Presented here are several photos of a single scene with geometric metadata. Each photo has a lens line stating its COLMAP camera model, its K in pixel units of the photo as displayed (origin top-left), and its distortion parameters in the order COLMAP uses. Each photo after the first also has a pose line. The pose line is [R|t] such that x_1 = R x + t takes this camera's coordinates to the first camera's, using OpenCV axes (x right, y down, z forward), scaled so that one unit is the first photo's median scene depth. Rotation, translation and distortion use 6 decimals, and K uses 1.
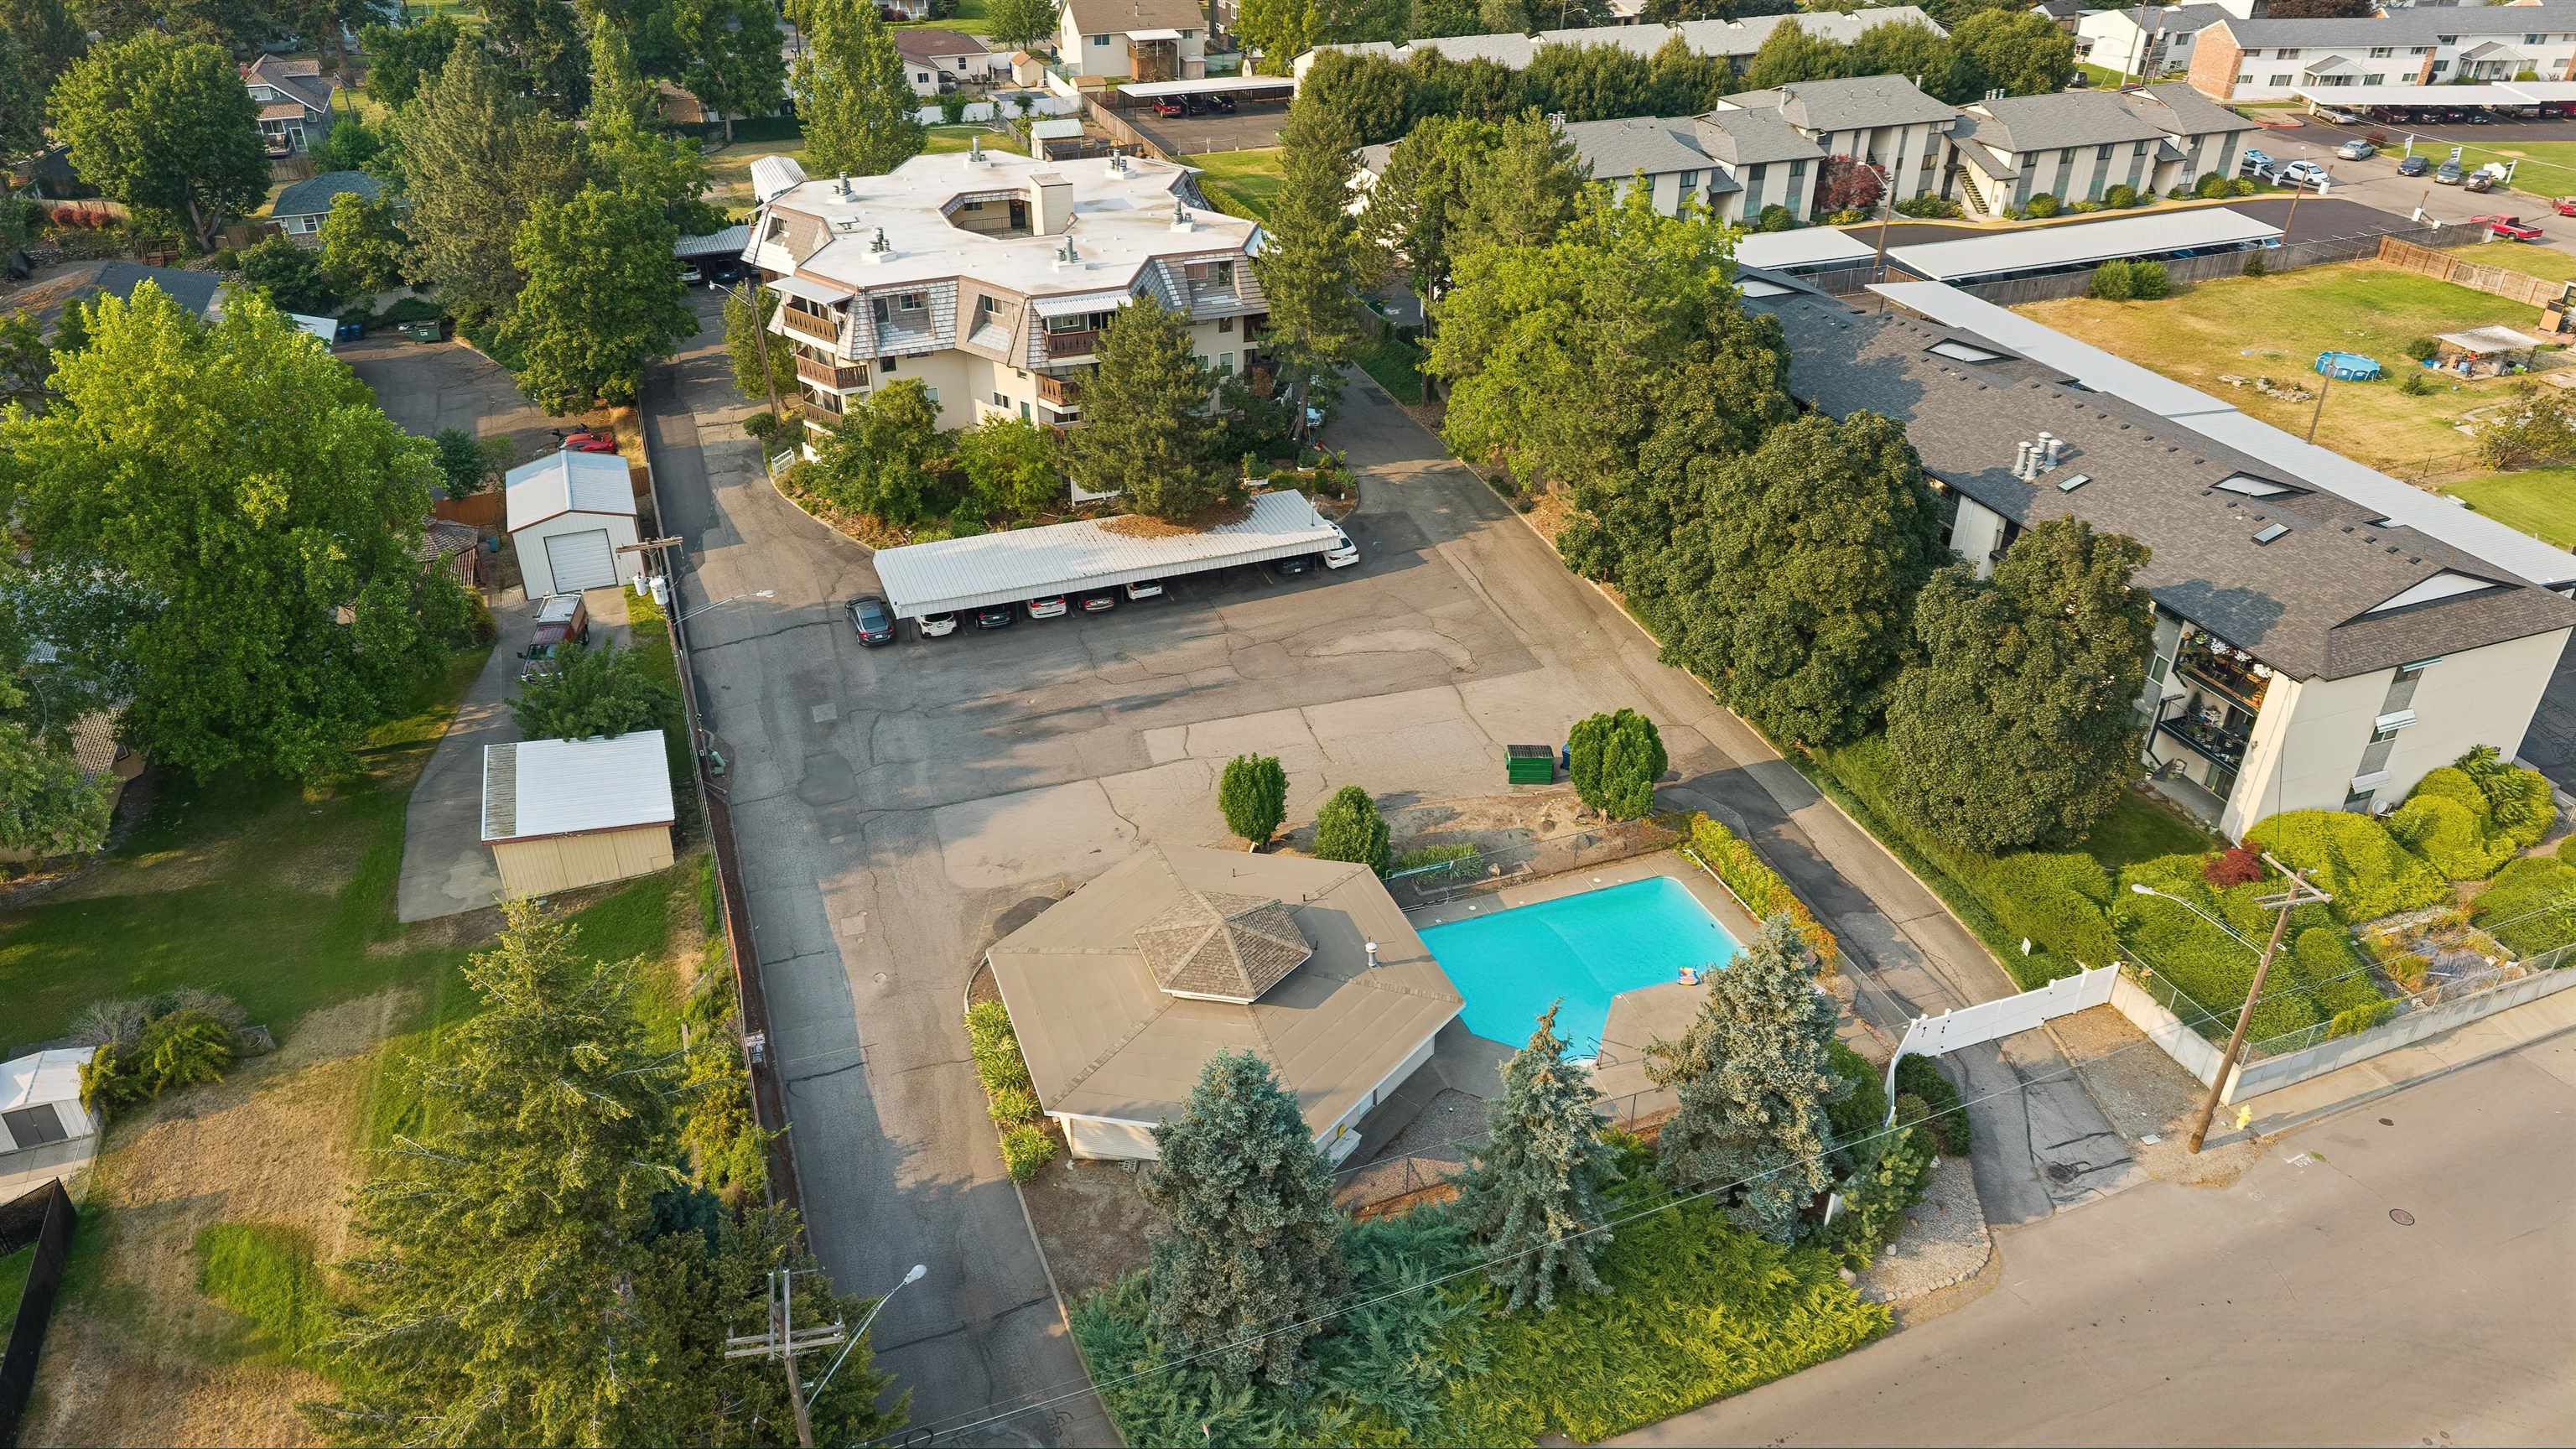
lens RADIAL K [[1710.7, 0, 1294.5], [0, 1710.7, 723.6], [0, 0, 1]] dist [0.007562, -0.009987]
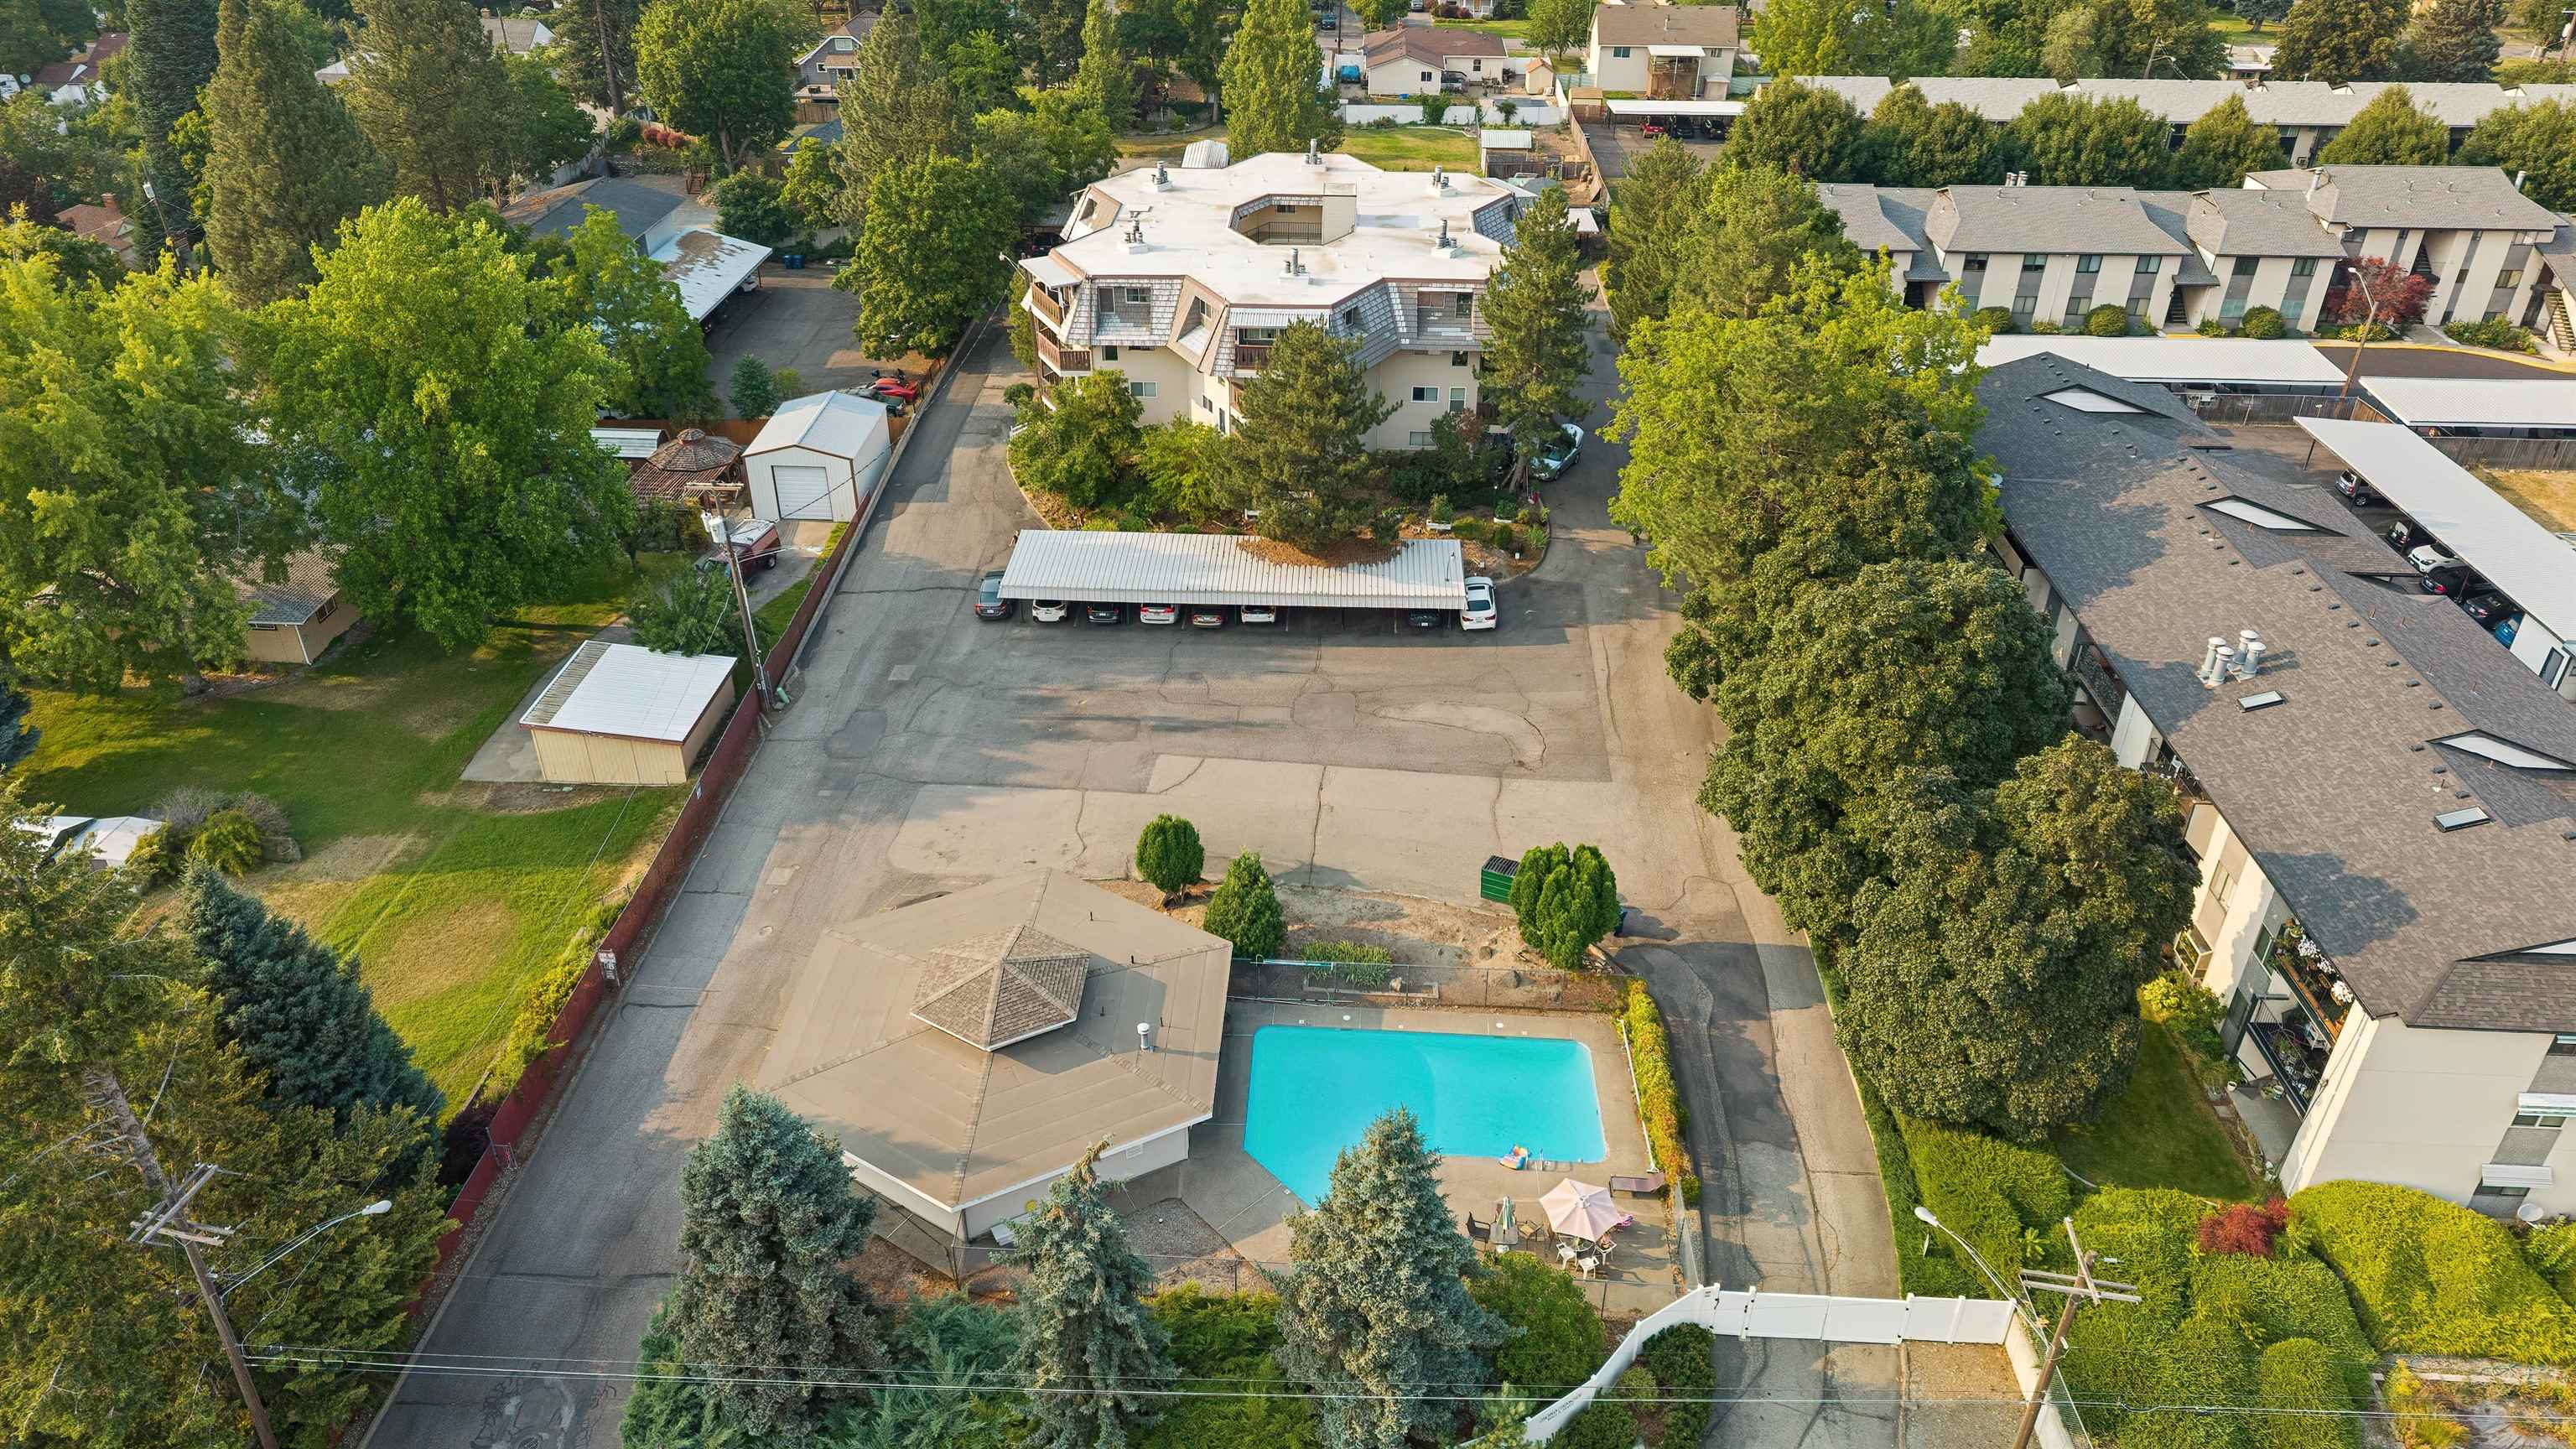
lens RADIAL K [[1710.7, 0, 1292.2], [0, 1710.7, 729.4], [0, 0, 1]] dist [0.007562, -0.009987]
pose [[0.916495, 0.208785, -0.341243, 0.294631], [-0.207597, 0.977378, 0.040439, -0.061676], [0.341967, 0.033779, 0.939105, 0.098983]]
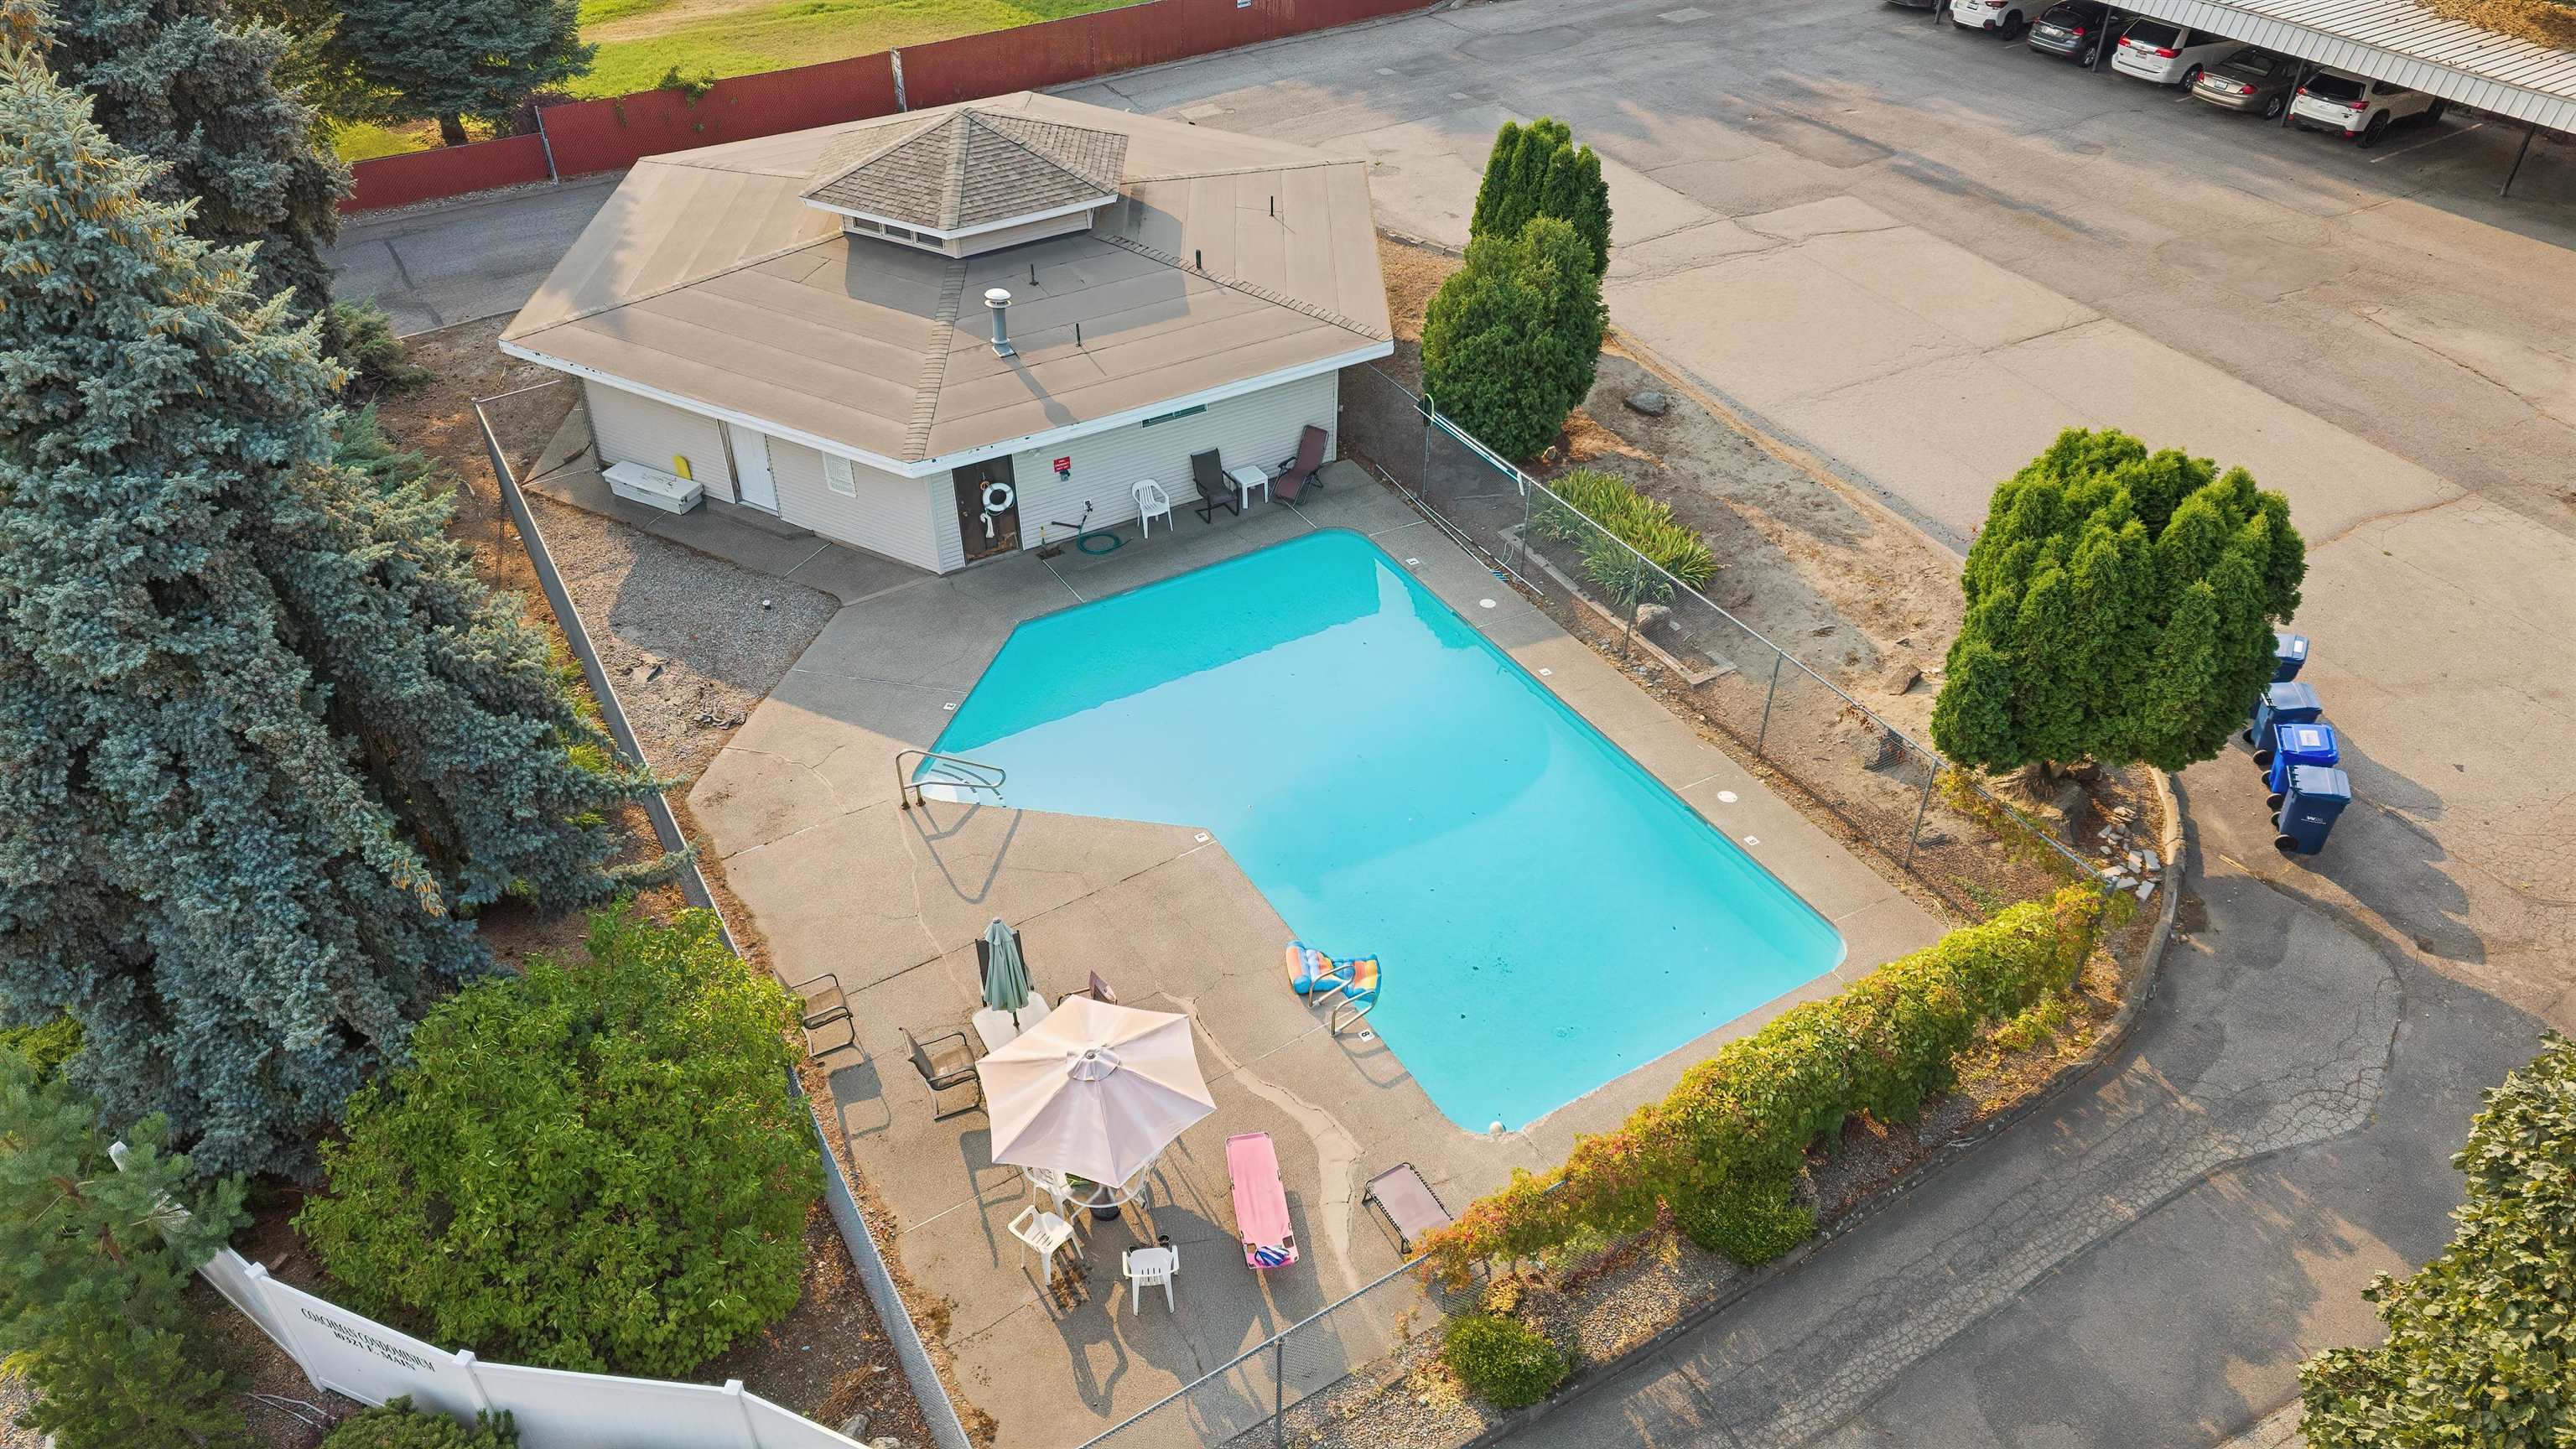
lens RADIAL K [[1710.7, 0, 1283.2], [0, 1710.7, 734.8], [0, 0, 1]] dist [0.007562, -0.009987]
pose [[0.170196, 0.586120, -0.792147, 0.348177], [-0.501018, 0.743687, 0.442618, -0.016558], [0.848536, 0.321548, 0.420230, 0.662321]]
